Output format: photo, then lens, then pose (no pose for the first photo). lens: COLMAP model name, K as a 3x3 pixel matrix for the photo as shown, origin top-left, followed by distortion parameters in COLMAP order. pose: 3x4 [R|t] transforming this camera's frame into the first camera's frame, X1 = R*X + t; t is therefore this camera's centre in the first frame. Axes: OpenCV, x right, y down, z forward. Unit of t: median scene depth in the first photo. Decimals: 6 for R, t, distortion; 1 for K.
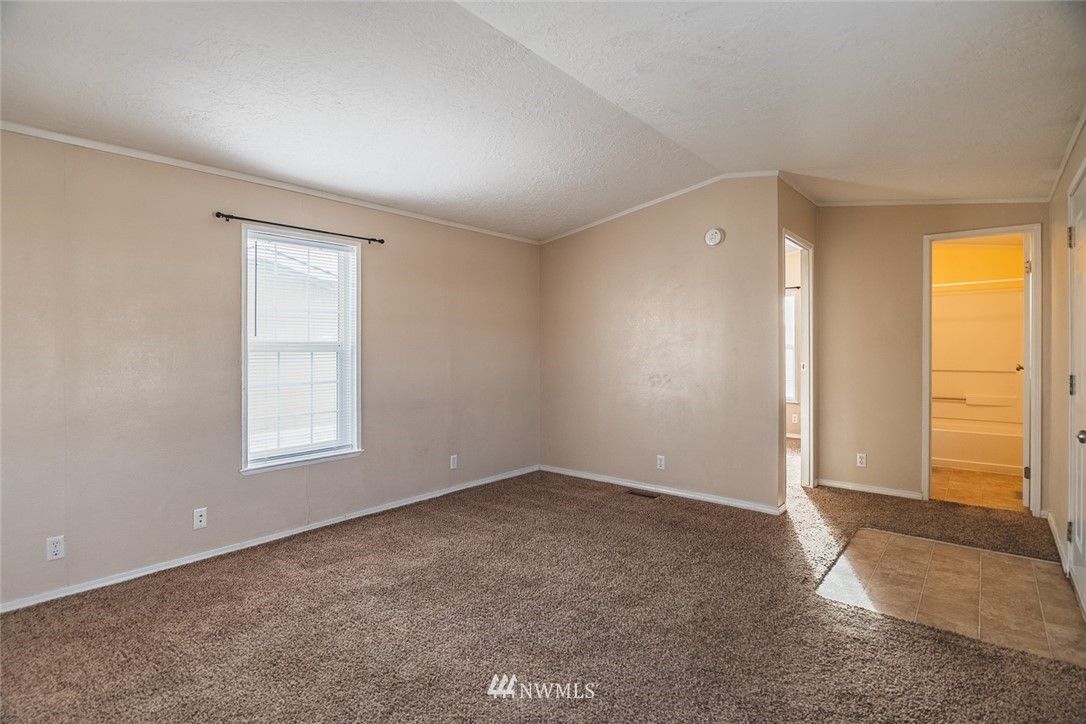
lens RADIAL K [[534.4, 0, 540.8], [0, 534.4, 352.4], [0, 0, 1]] dist [-0.012560, -0.000697]
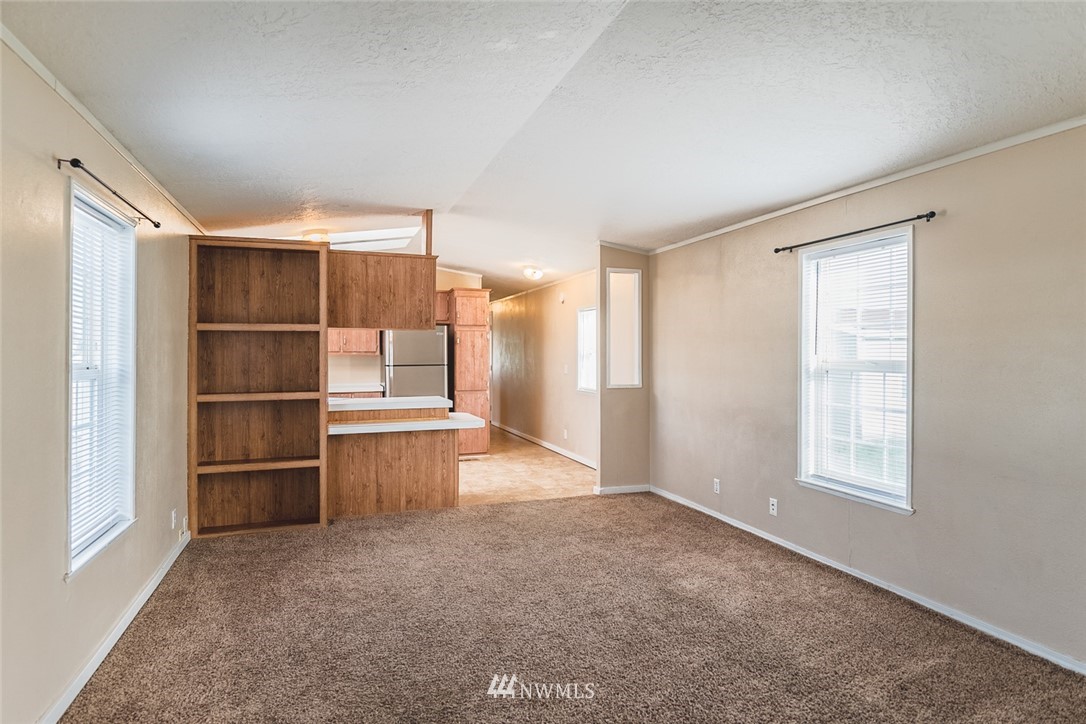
lens RADIAL K [[592.2, 0, 541.6], [0, 592.2, 354.7], [0, 0, 1]] dist [-0.004866, -0.000668]
pose [[-0.502059, 0.005348, -0.864817, 0.704131], [-0.008727, 0.999899, 0.011250, -0.038413], [0.864789, 0.013195, -0.501961, 1.097403]]
